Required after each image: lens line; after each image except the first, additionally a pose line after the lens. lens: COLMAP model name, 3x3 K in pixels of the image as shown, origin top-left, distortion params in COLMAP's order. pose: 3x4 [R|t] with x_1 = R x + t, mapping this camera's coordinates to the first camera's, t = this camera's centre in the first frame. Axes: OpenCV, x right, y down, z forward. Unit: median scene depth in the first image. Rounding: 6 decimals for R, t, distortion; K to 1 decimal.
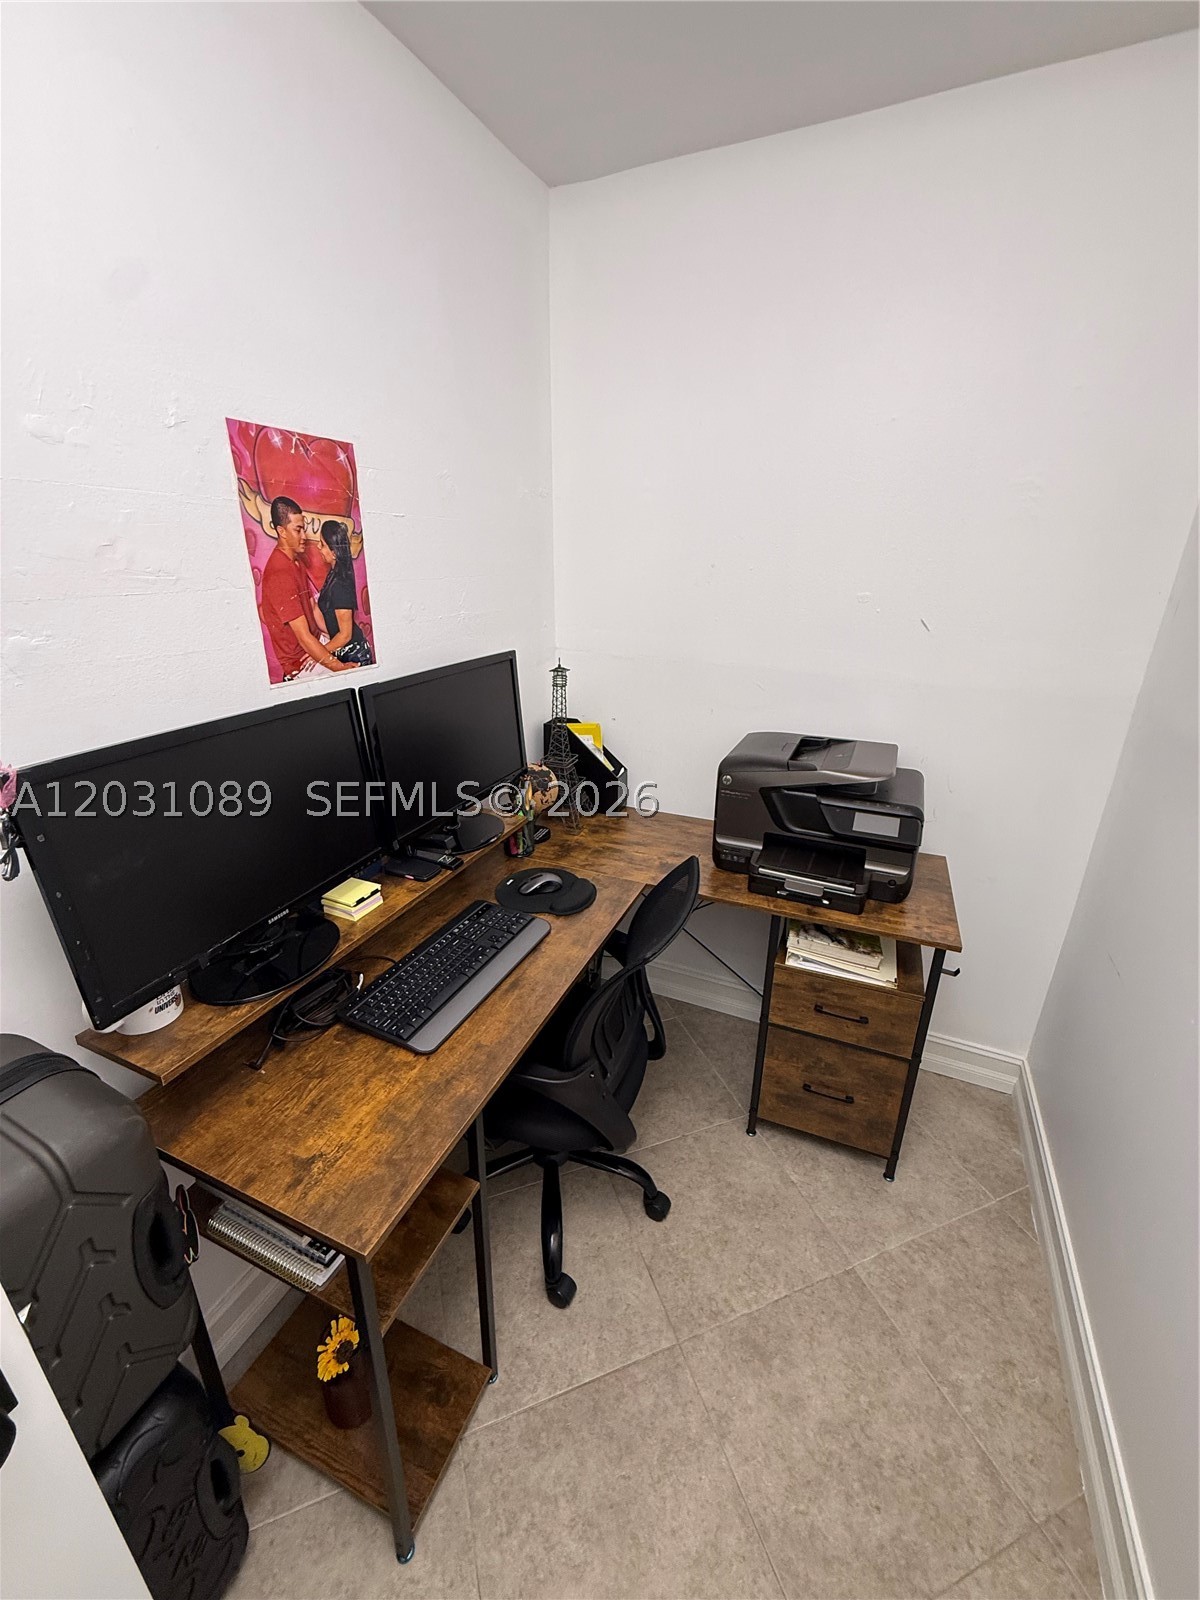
lens RADIAL K [[638.9, 0, 592.2], [0, 638.9, 805.6], [0, 0, 1]] dist [-0.004542, 0.001005]
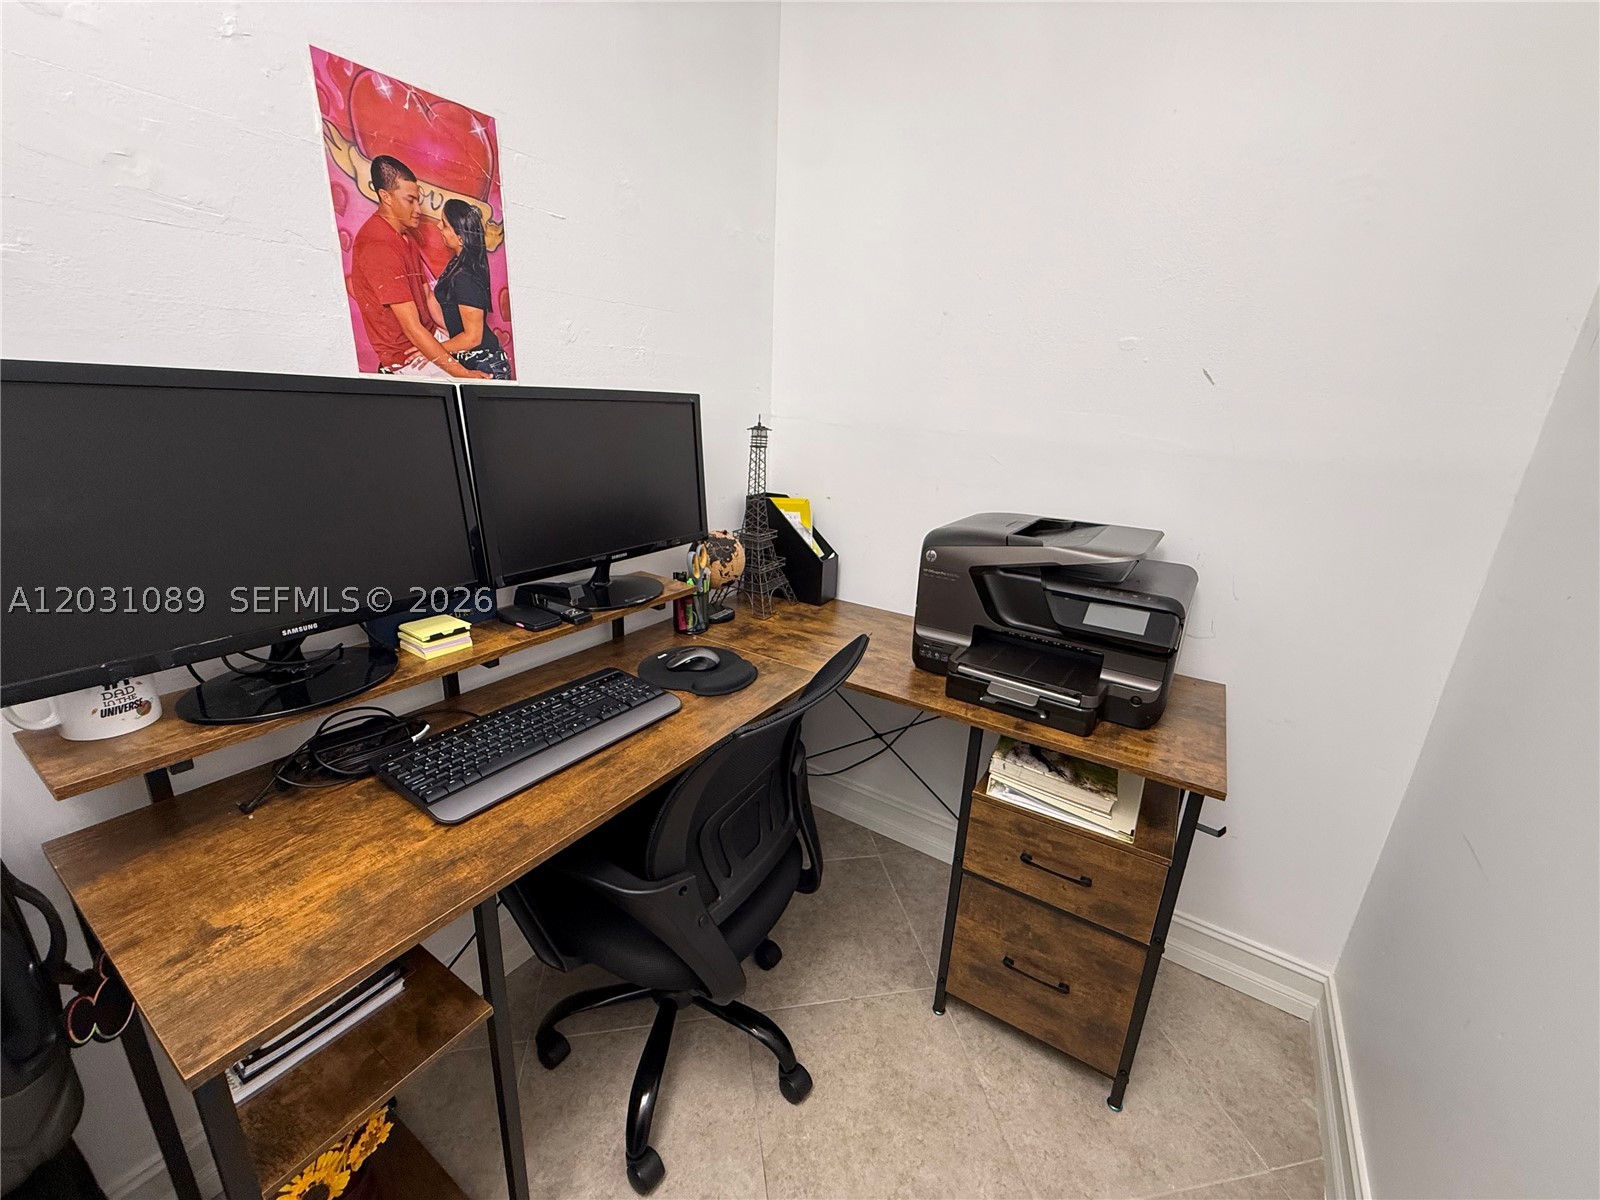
lens RADIAL K [[638.9, 0, 783.0], [0, 638.9, 604.1], [0, 0, 1]] dist [-0.004542, 0.001005]
pose [[0.984579, 0.084231, -0.153327, 0.168767], [-0.093209, 0.994270, -0.052330, 0.087521], [0.148041, 0.065814, 0.986789, 0.194204]]
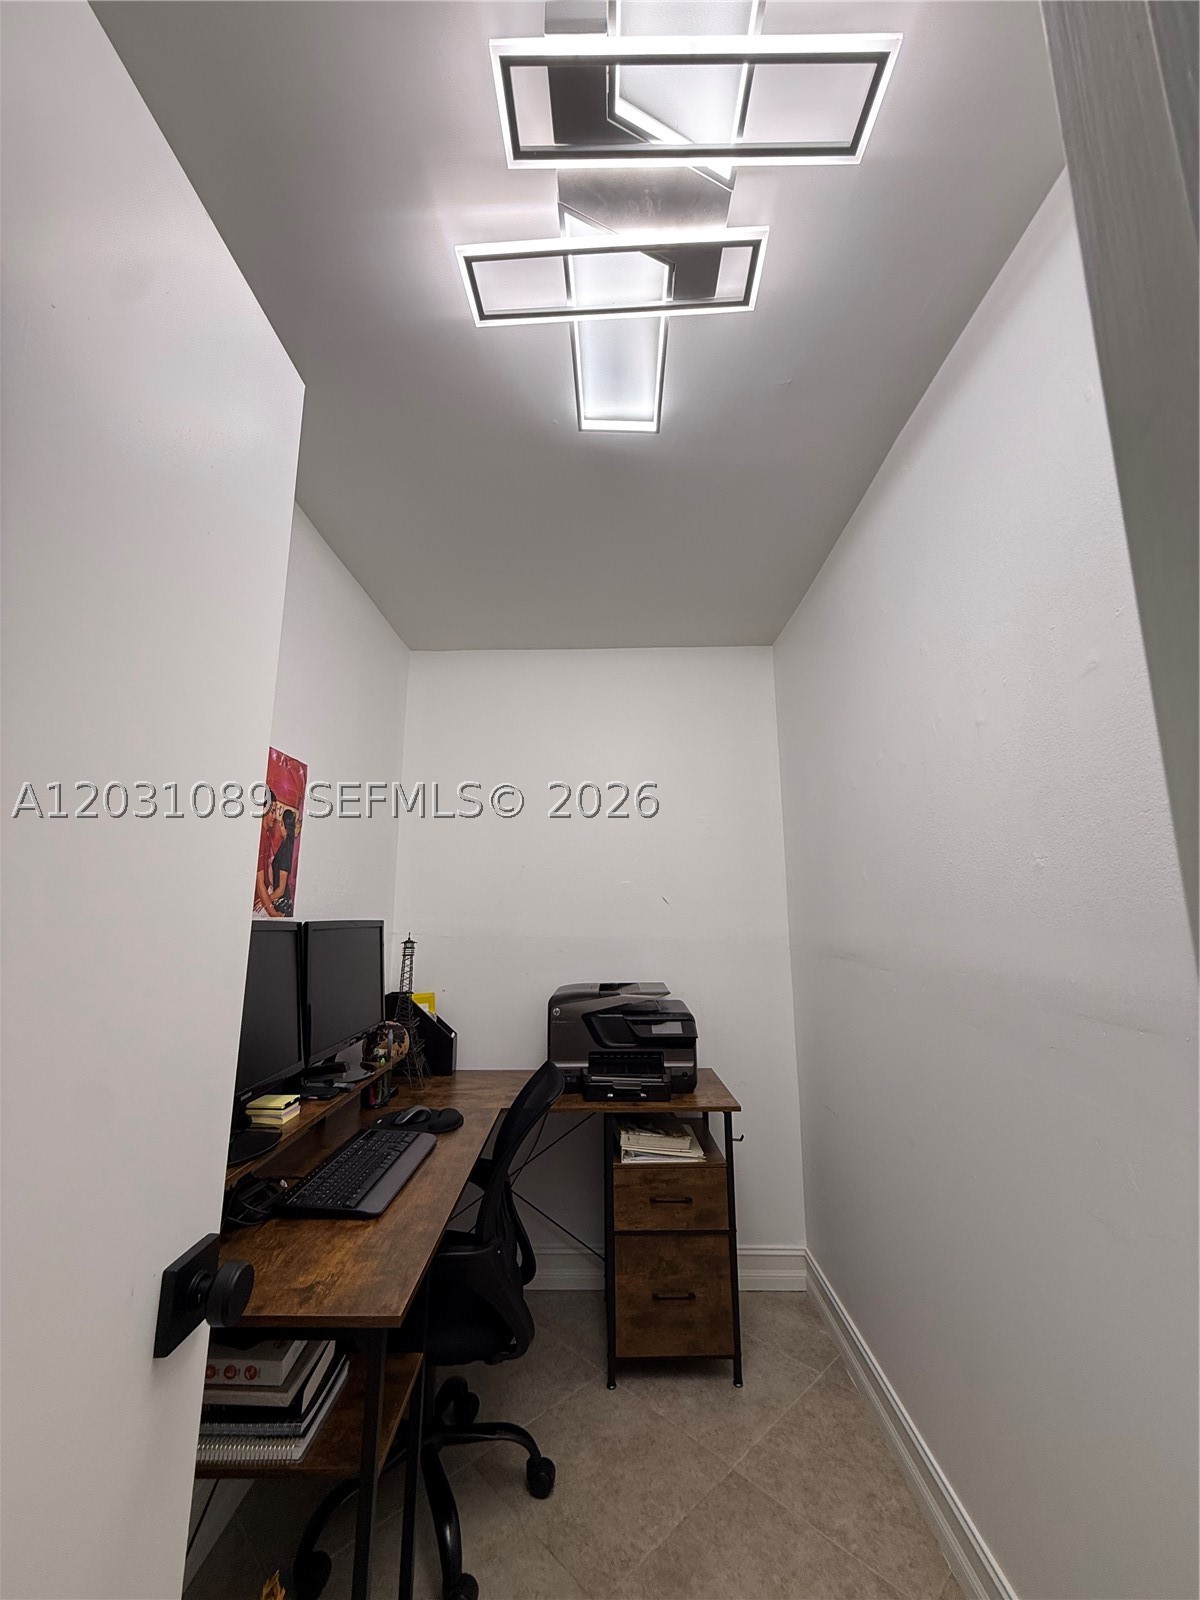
lens RADIAL K [[638.9, 0, 598.2], [0, 638.9, 796.8], [0, 0, 1]] dist [-0.004542, 0.001005]
pose [[0.914956, 0.069175, 0.397579, -0.280909], [0.149632, 0.856819, -0.493429, 0.259402], [-0.374786, 0.510956, 0.773601, -0.283808]]
